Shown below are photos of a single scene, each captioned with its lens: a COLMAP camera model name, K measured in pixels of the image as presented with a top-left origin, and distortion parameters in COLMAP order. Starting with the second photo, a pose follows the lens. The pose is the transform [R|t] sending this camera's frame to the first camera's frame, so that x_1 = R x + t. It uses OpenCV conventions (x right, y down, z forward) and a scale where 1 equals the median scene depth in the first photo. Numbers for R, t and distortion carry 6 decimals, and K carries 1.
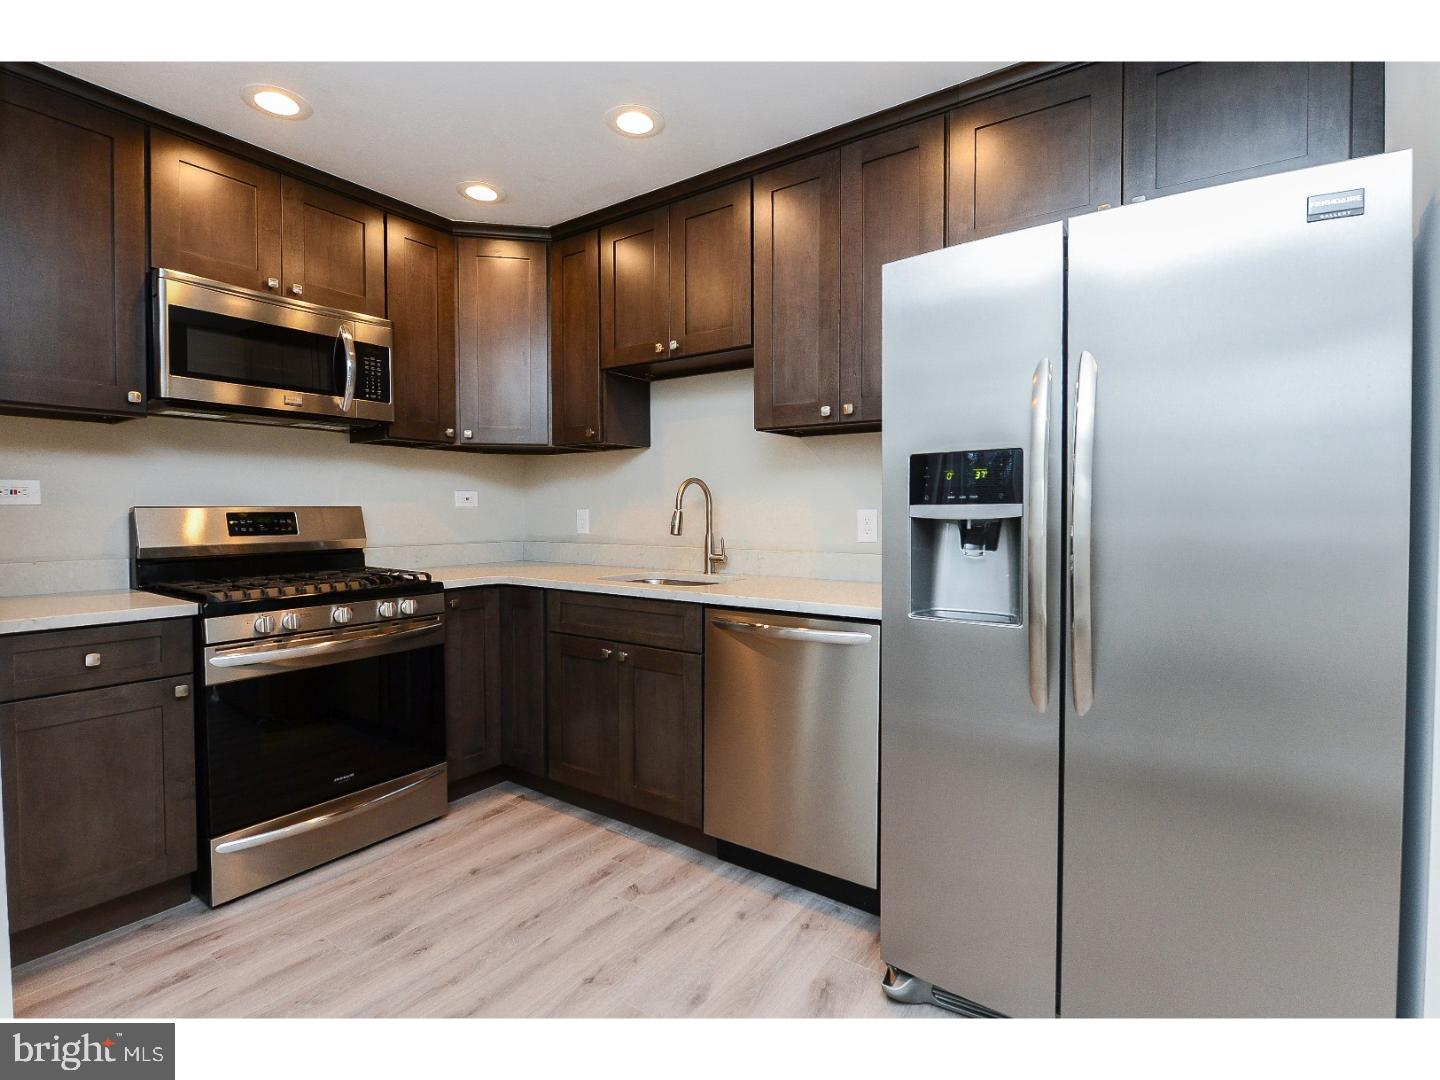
lens RADIAL K [[673.6, 0, 755.1], [0, 673.6, 526.6], [0, 0, 1]] dist [-0.002810, -0.001232]
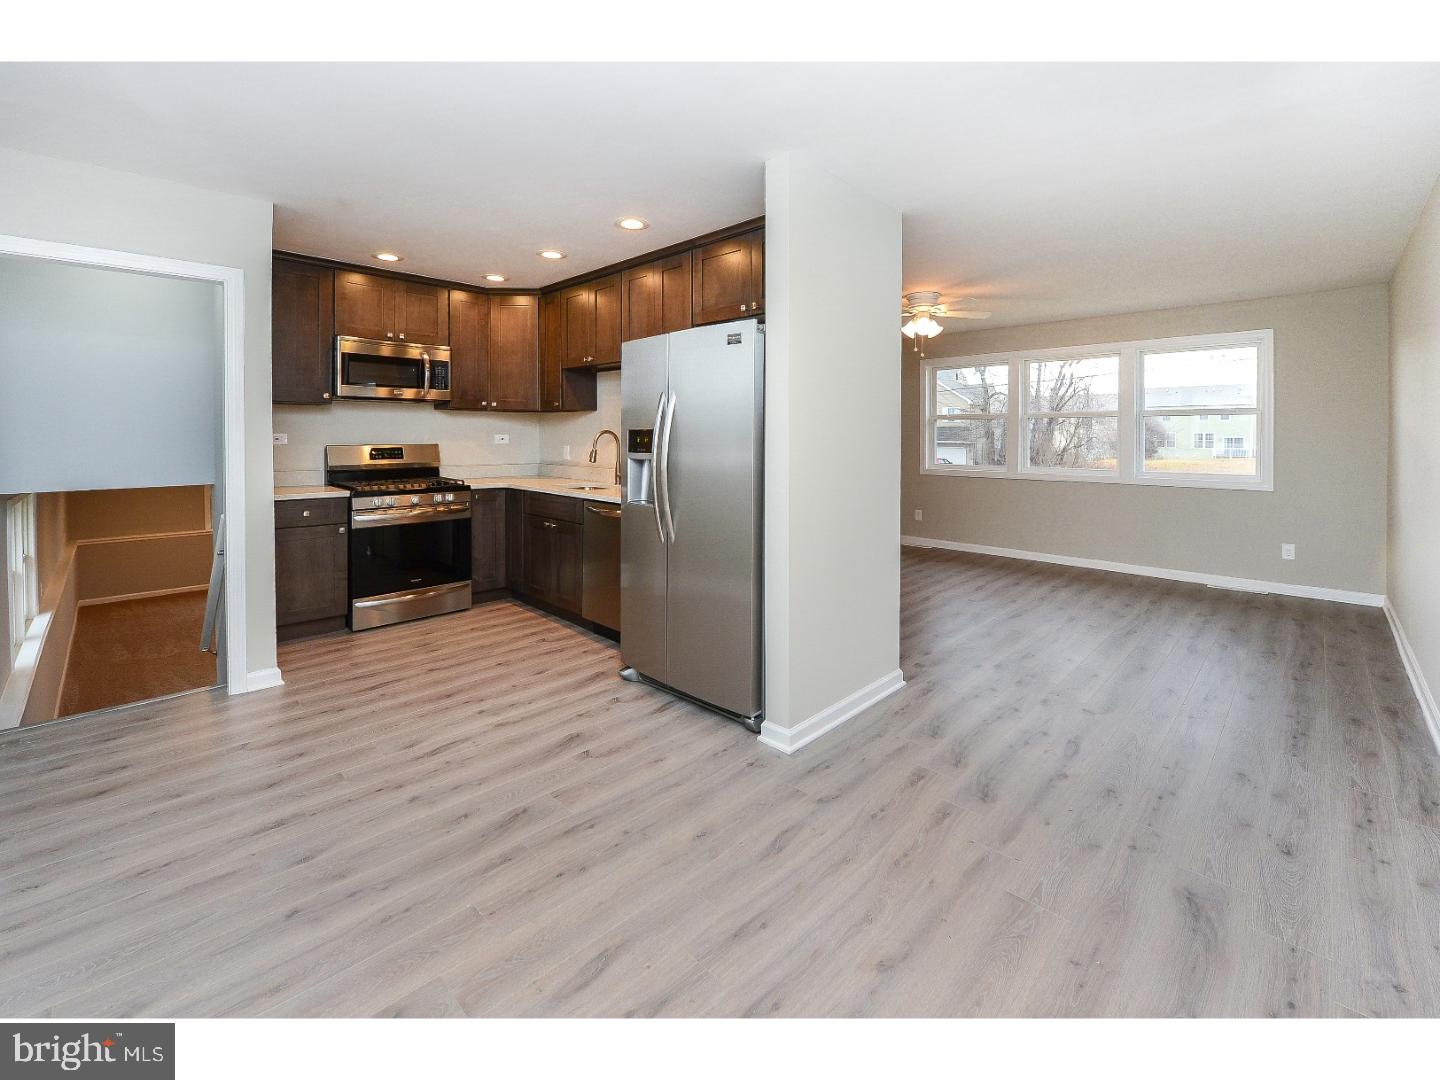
lens RADIAL K [[609.6, 0, 759.9], [0, 609.6, 444.9], [0, 0, 1]] dist [0.000443, 0.000104]
pose [[0.987100, 0.010744, -0.159745, 0.657175], [-0.011732, 0.999917, -0.005242, -0.034891], [0.159676, 0.007049, 0.987144, -0.611442]]
